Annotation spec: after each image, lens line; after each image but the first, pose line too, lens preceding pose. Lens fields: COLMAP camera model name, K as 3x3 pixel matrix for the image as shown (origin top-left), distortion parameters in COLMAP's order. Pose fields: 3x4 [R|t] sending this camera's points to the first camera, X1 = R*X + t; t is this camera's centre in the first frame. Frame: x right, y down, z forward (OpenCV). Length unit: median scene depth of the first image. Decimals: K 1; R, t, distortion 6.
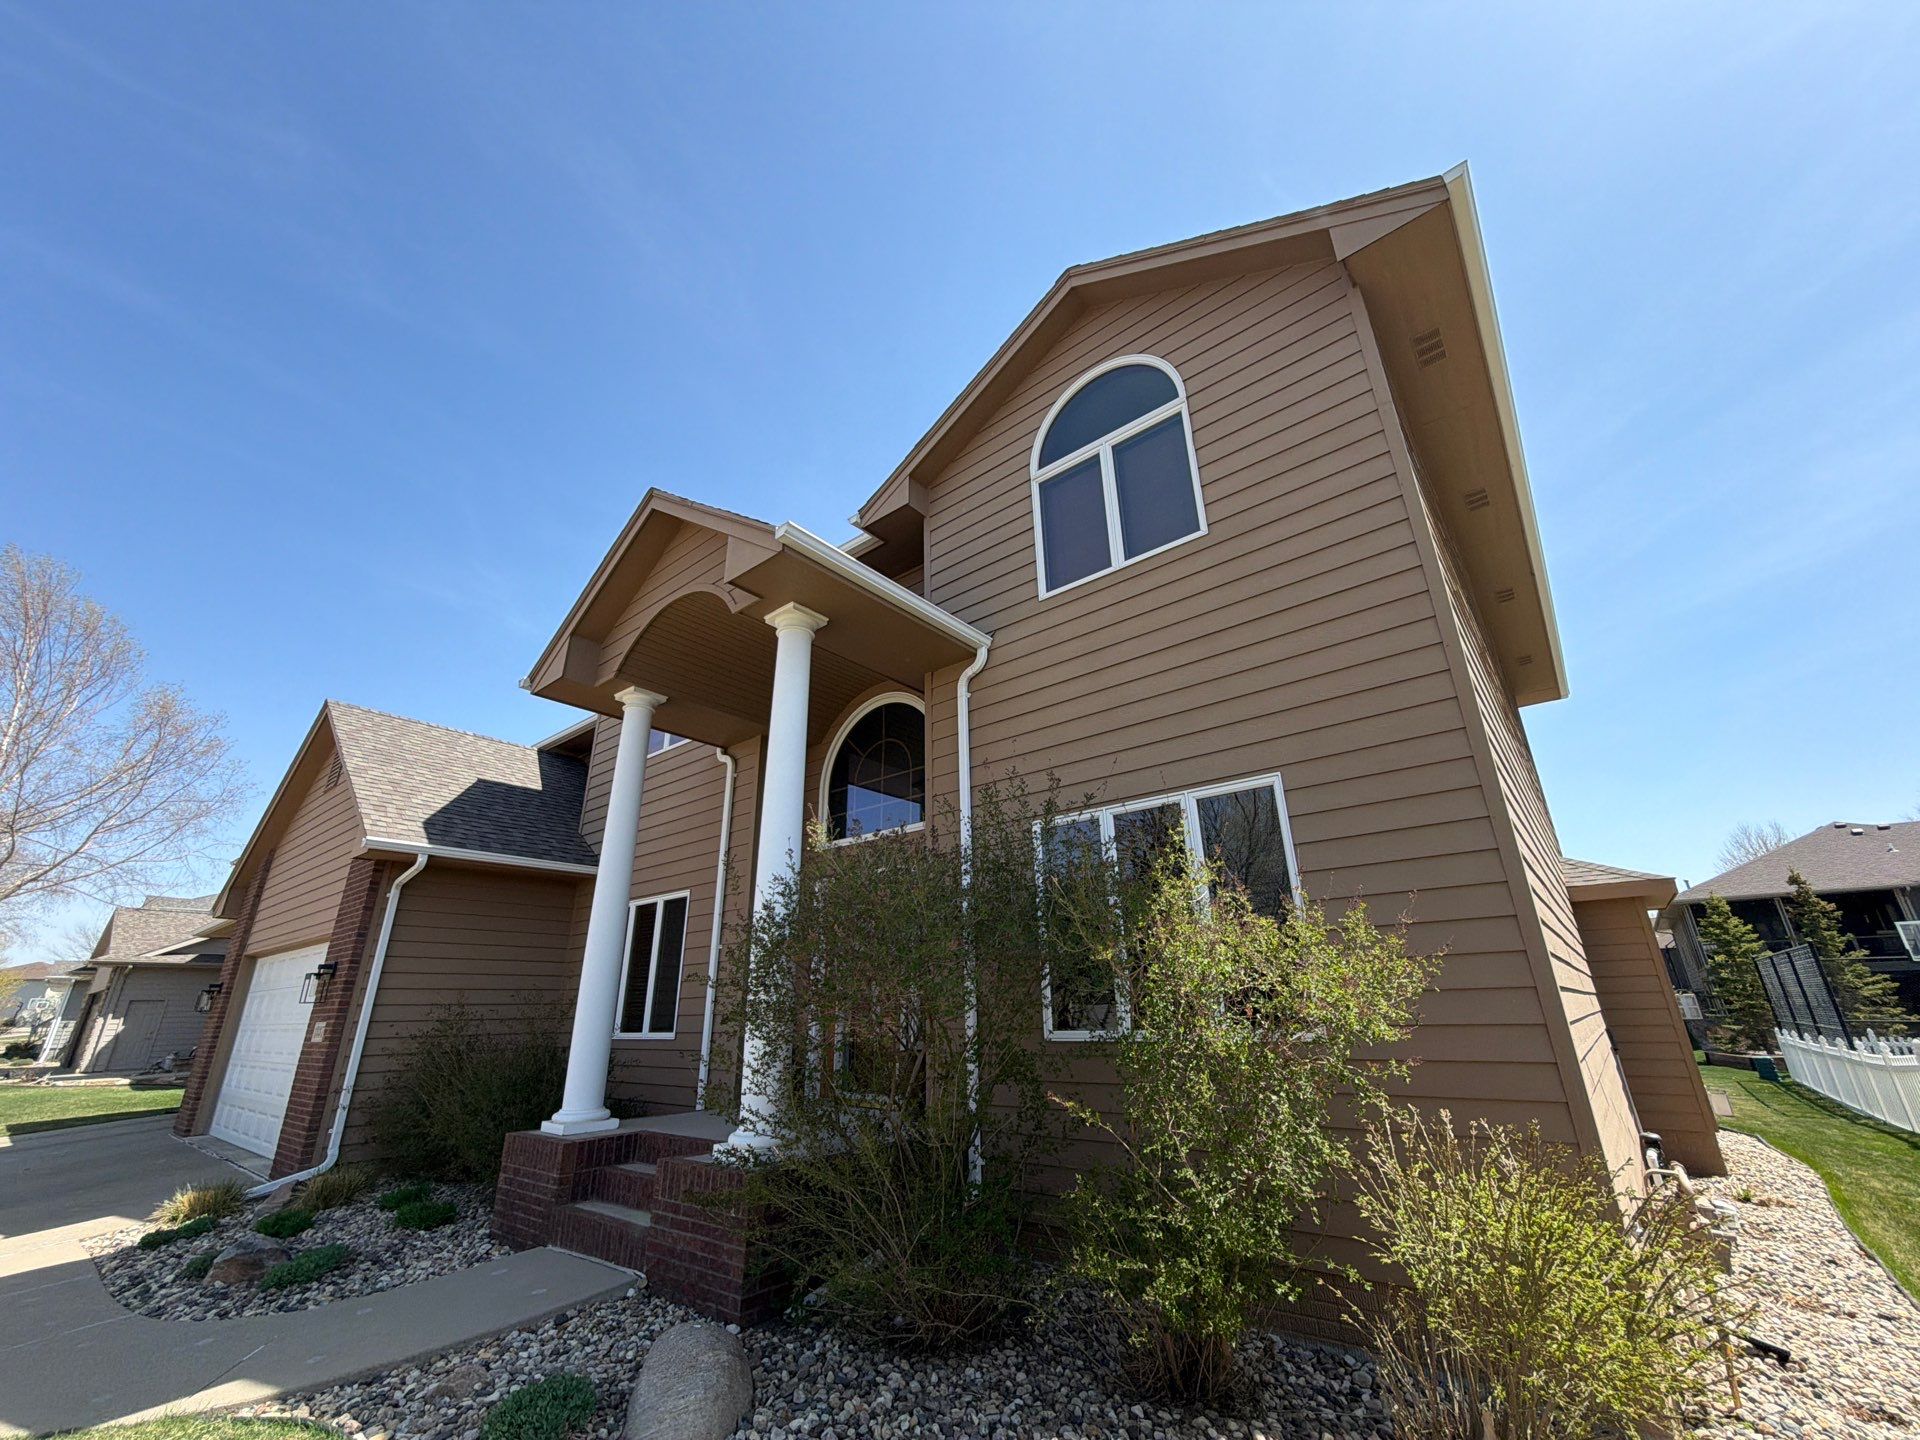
lens RADIAL K [[773.2, 0, 953.8], [0, 773.2, 717.8], [0, 0, 1]] dist [0.002579, 0.000286]
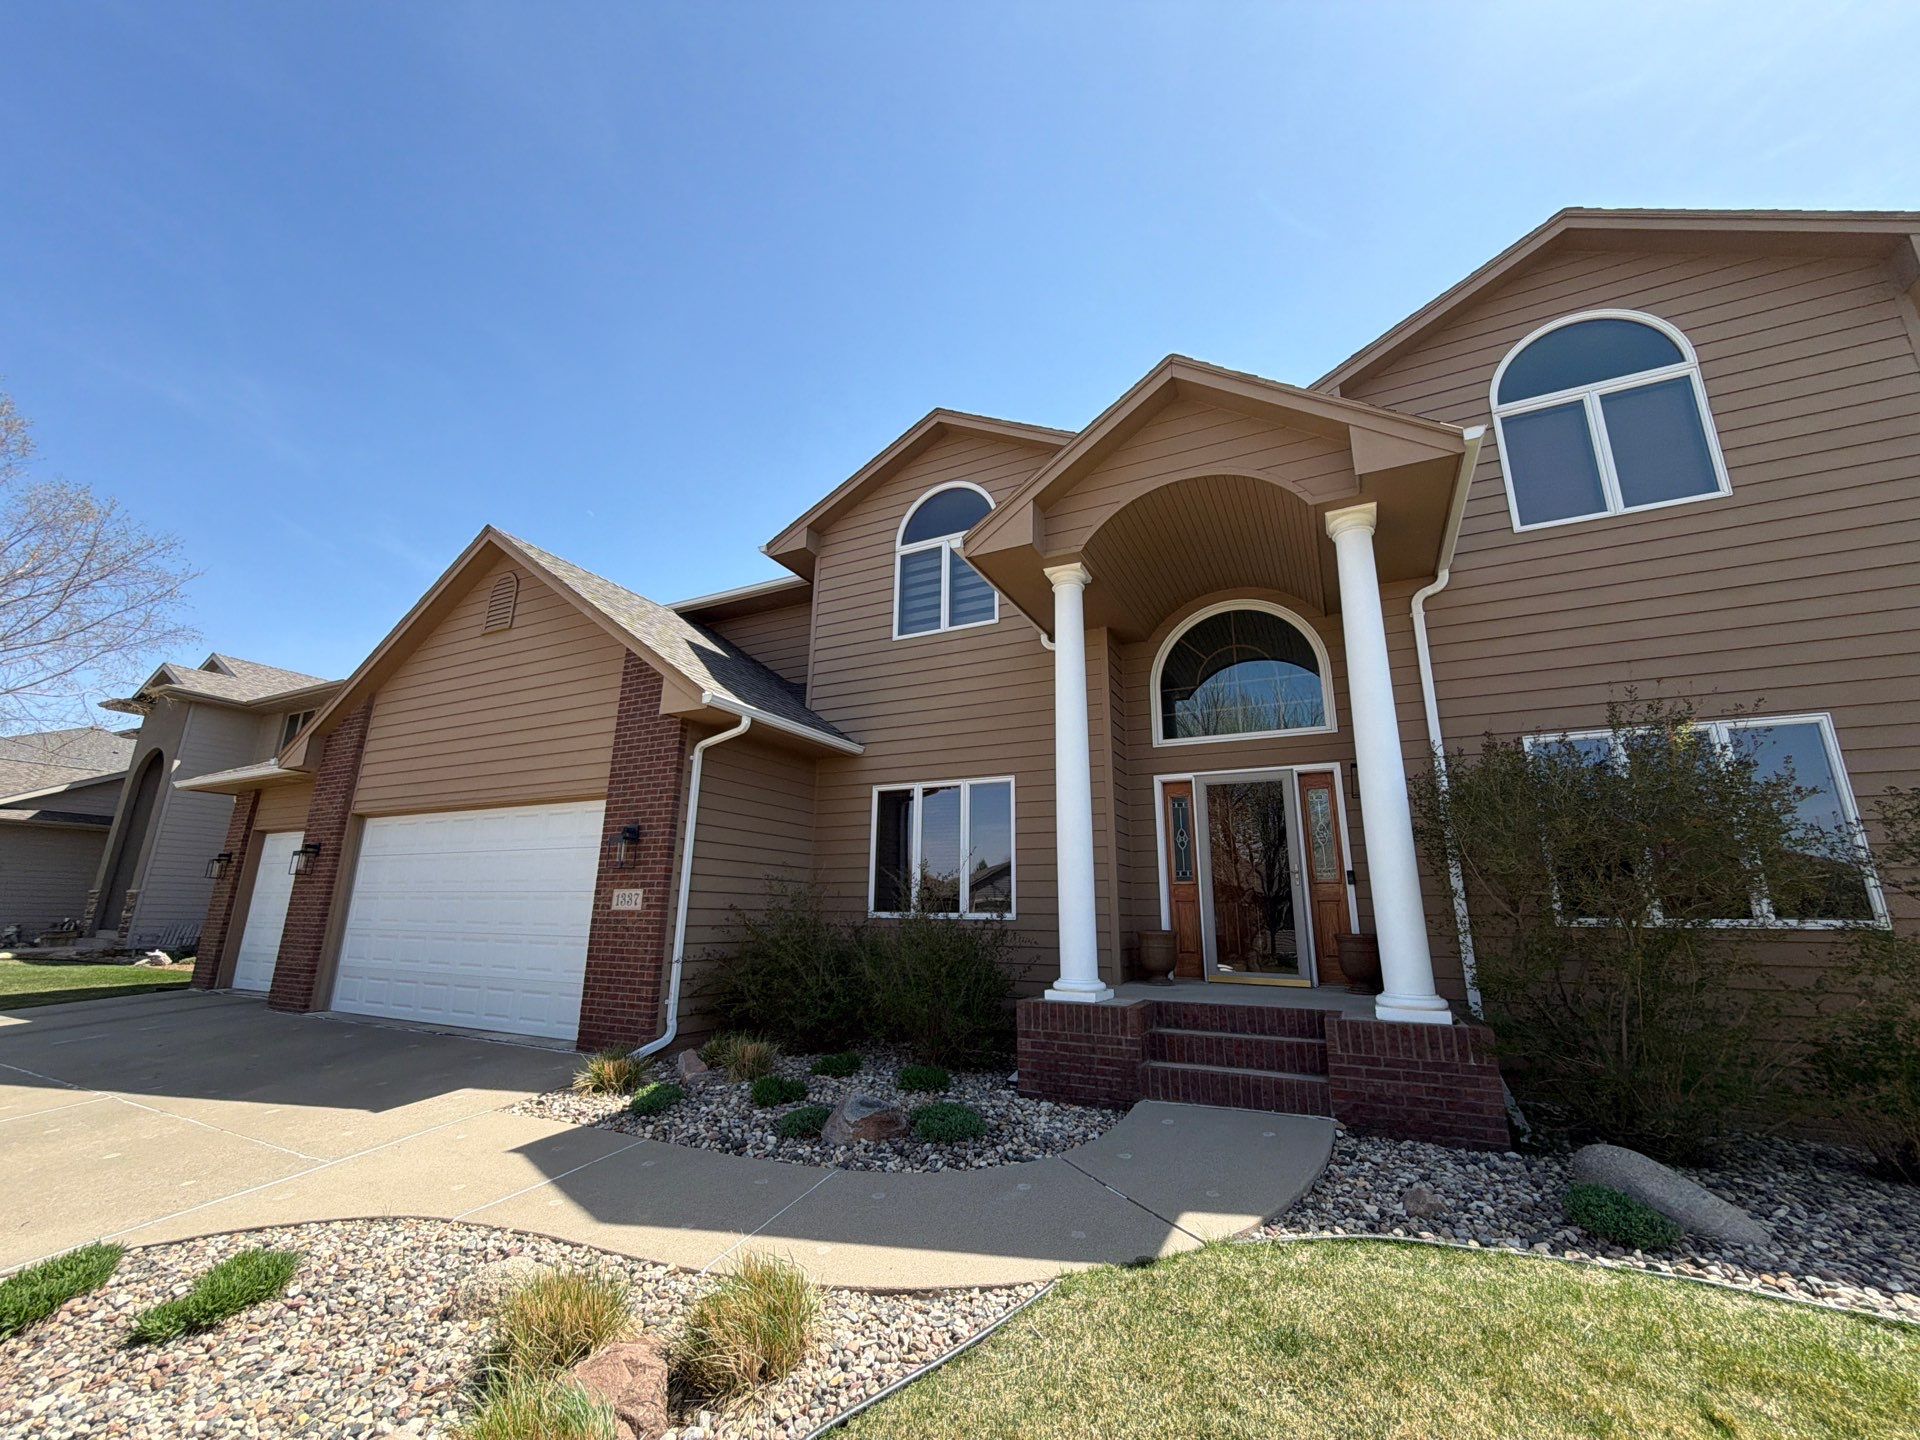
lens RADIAL K [[773.2, 0, 958.7], [0, 773.2, 716.0], [0, 0, 1]] dist [0.002579, 0.000286]
pose [[0.973963, 0.085386, 0.210015, -0.798438], [-0.108327, 0.989047, 0.100258, 0.071451], [-0.199154, -0.120397, 0.972544, 0.077258]]
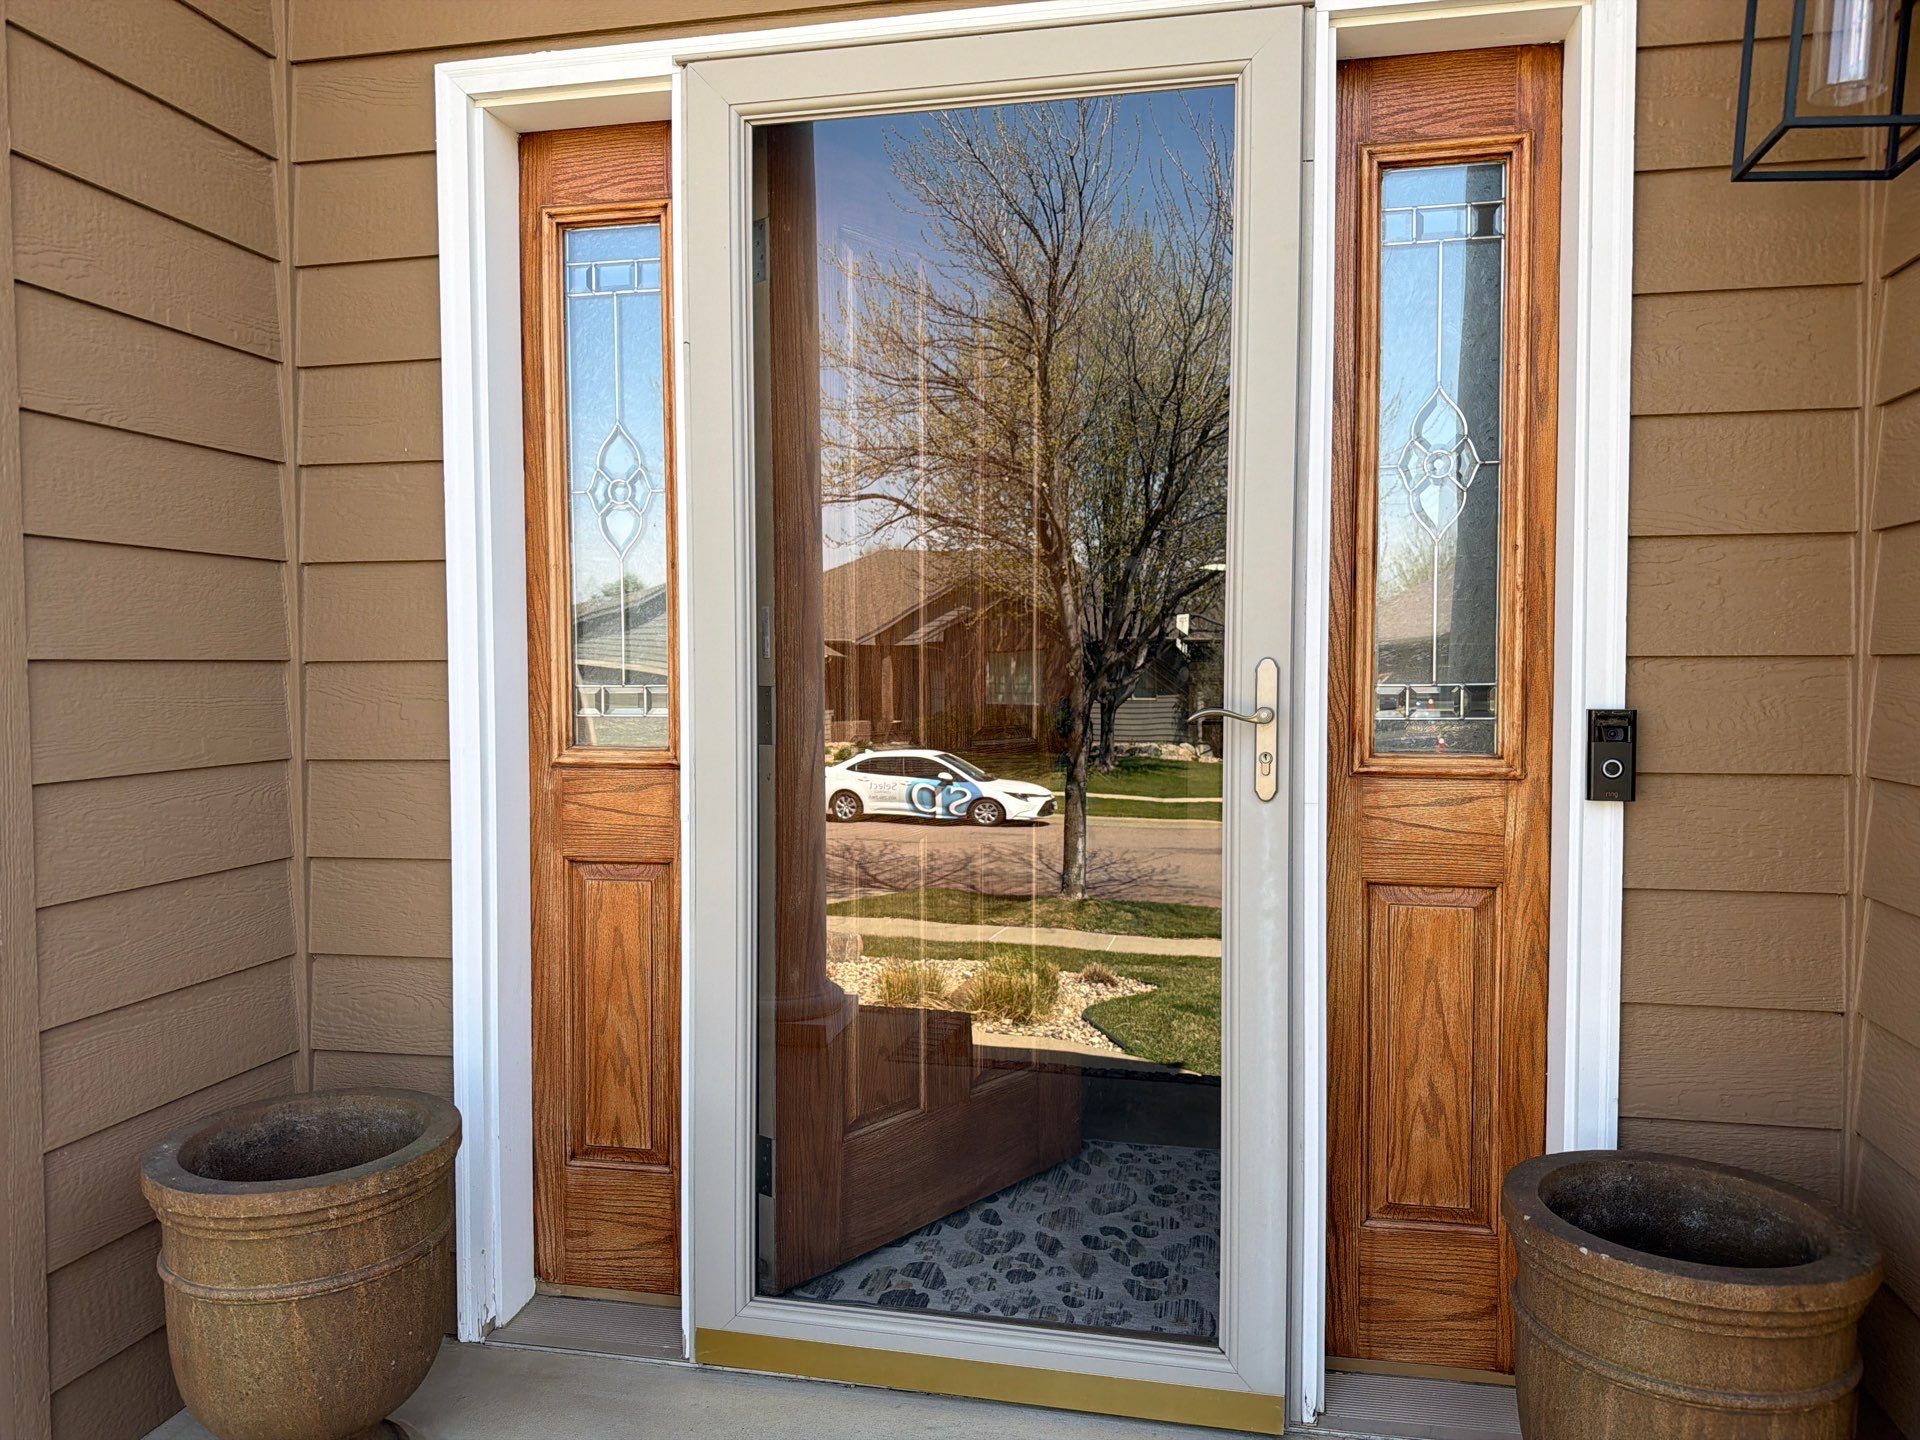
lens RADIAL K [[1319.5, 0, 966.1], [0, 1319.5, 720.0], [0, 0, 1]] dist [-0.010779, -0.001998]
pose [[0.881557, -0.001724, 0.472074, -0.257819], [-0.183855, 0.919783, 0.346692, 0.269568], [-0.434804, -0.392422, 0.810525, 0.841973]]
